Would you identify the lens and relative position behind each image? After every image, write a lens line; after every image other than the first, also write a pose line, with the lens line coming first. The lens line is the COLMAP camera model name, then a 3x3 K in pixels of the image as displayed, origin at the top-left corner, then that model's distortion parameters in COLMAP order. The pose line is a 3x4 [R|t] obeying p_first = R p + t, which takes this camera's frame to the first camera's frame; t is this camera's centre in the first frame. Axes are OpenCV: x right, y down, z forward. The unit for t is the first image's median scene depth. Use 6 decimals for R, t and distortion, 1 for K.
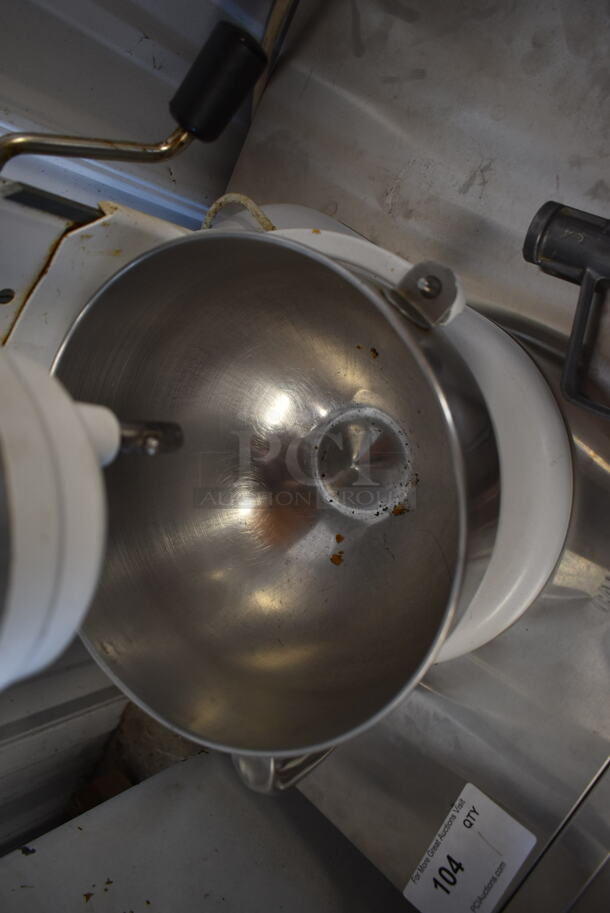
lens RADIAL K [[680.4, 0, 302.5], [0, 680.4, 462.6], [0, 0, 1]] dist [-0.023530, 0.006019]
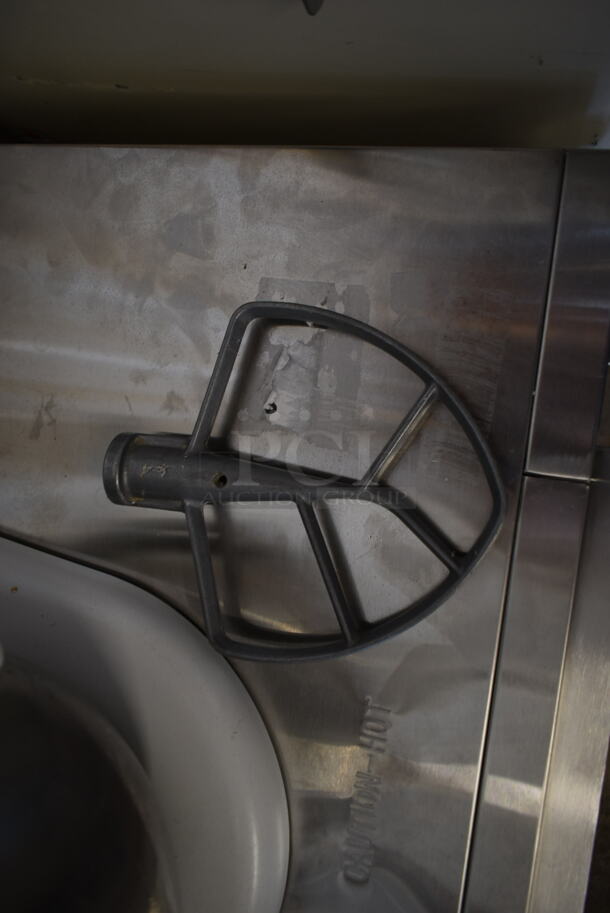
lens RADIAL K [[680.4, 0, 302.5], [0, 680.4, 462.6], [0, 0, 1]] dist [-0.023530, 0.006019]
pose [[0.897105, -0.327936, 0.296077, 0.292746], [0.372812, 0.921487, -0.108968, -0.165923], [-0.237096, 0.208136, 0.948928, 0.143170]]
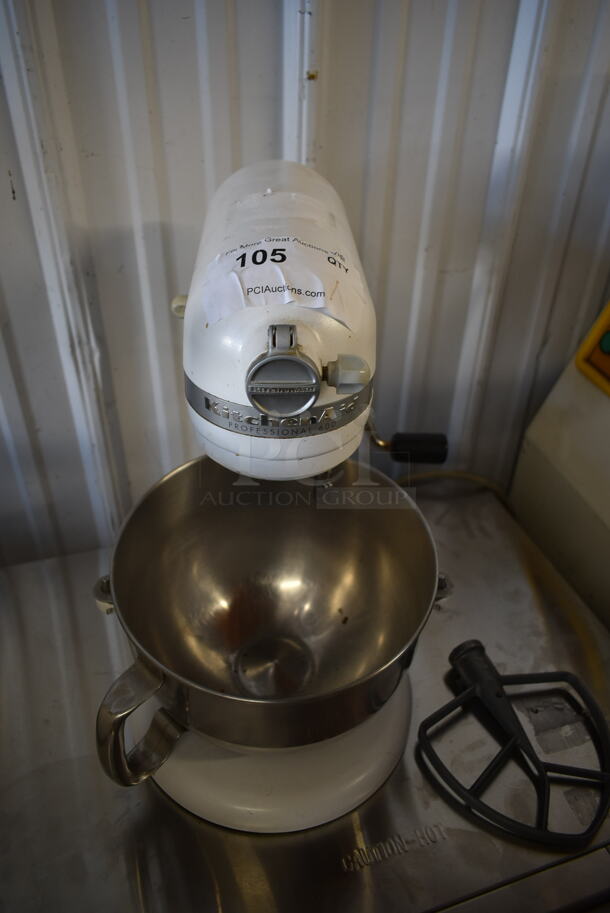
lens RADIAL K [[680.4, 0, 302.5], [0, 680.4, 462.6], [0, 0, 1]] dist [-0.023530, 0.006019]
pose [[0.603106, 0.790284, -0.108231, -0.063612], [-0.662963, 0.421176, -0.618943, 0.705683], [-0.443557, 0.445042, 0.777943, -0.282992]]
